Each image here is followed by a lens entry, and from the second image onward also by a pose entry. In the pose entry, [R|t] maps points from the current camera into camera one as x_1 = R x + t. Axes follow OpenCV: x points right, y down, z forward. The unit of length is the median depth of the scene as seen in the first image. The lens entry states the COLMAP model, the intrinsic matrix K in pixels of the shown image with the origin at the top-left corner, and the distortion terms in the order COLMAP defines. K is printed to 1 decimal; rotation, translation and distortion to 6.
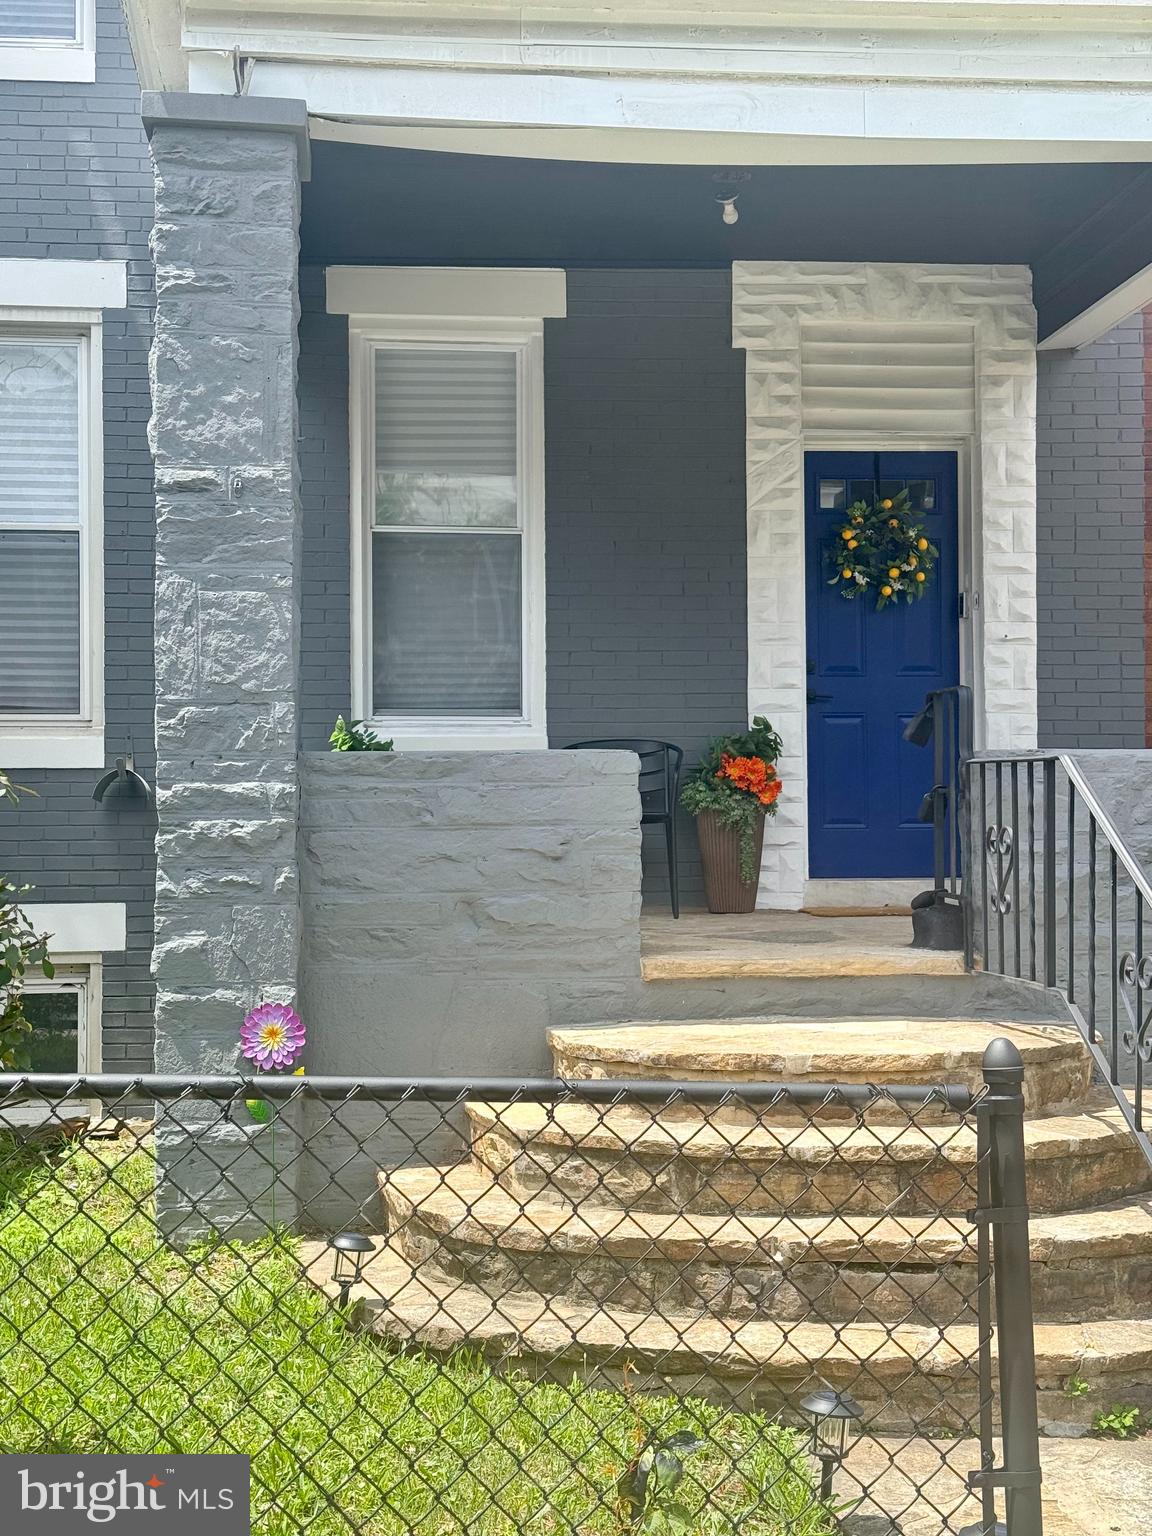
lens RADIAL K [[2148.0, 0, 574.2], [0, 2148.0, 766.8], [0, 0, 1]] dist [0.168116, 0.000000]
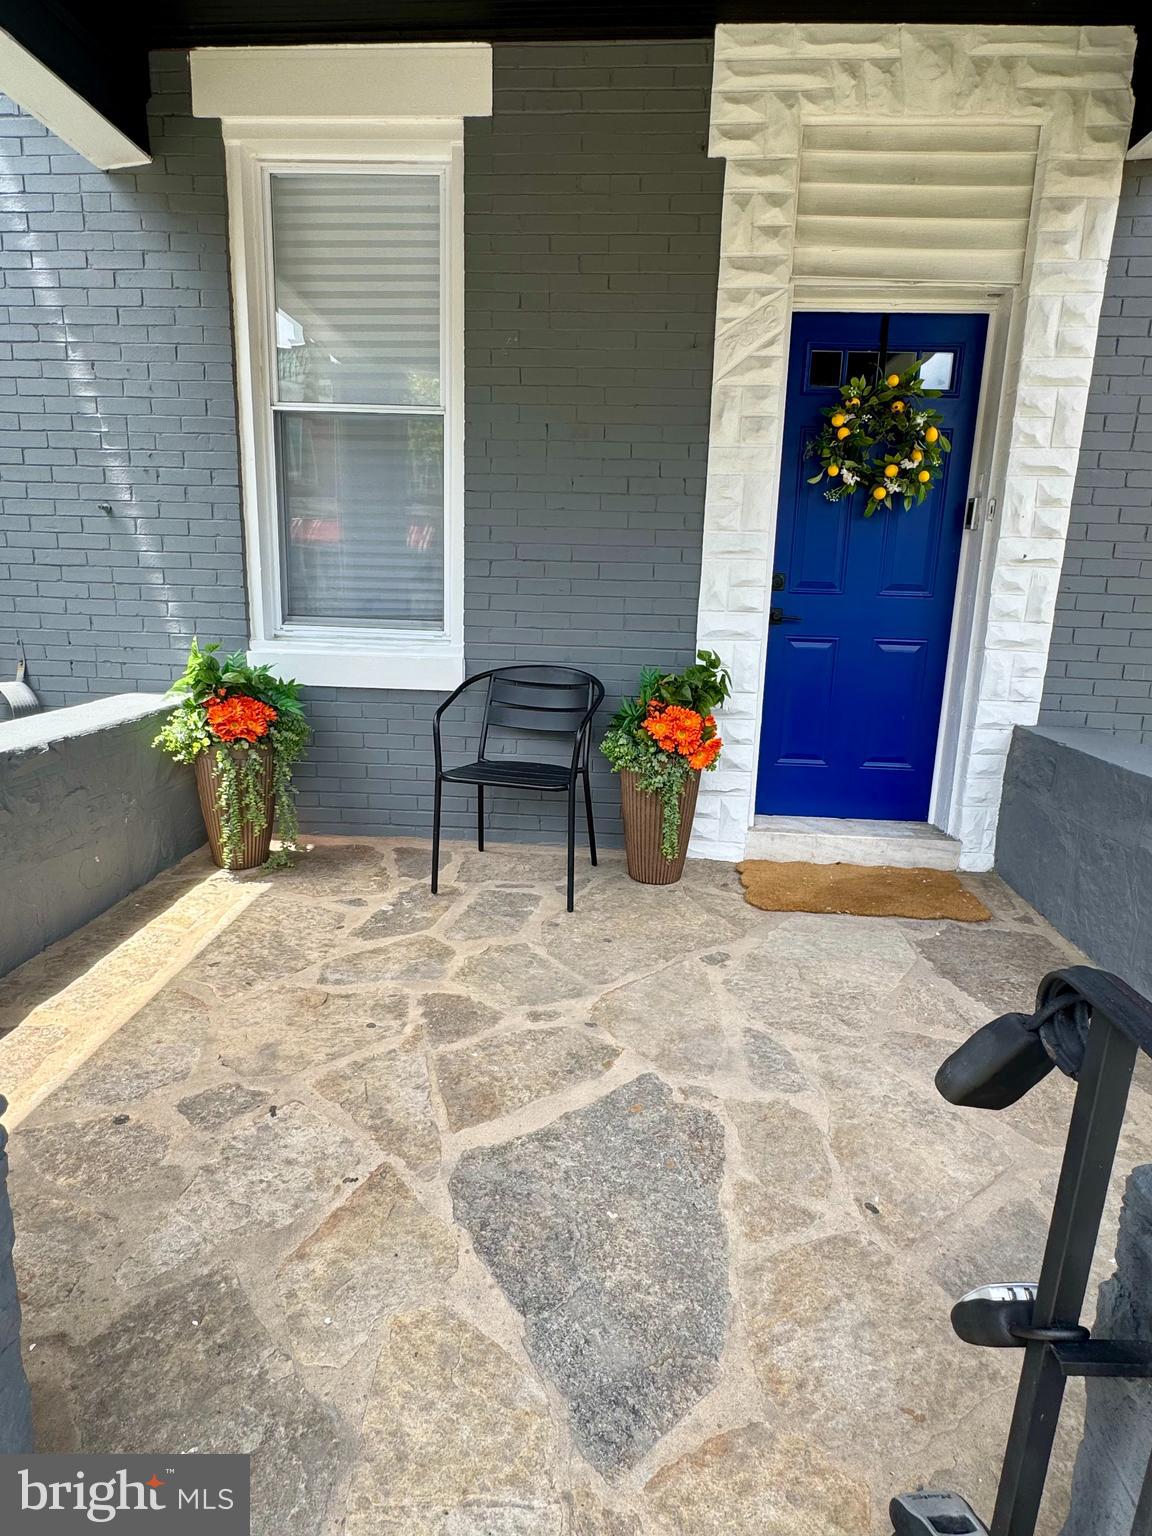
lens RADIAL K [[851.0, 0, 574.8], [0, 851.0, 767.7], [0, 0, 1]] dist [0.001623, -0.000108]
pose [[0.986138, 0.070563, -0.150174, 0.086385], [-0.030789, 0.967167, 0.252269, -0.058905], [0.163044, -0.244148, 0.955933, 0.646794]]
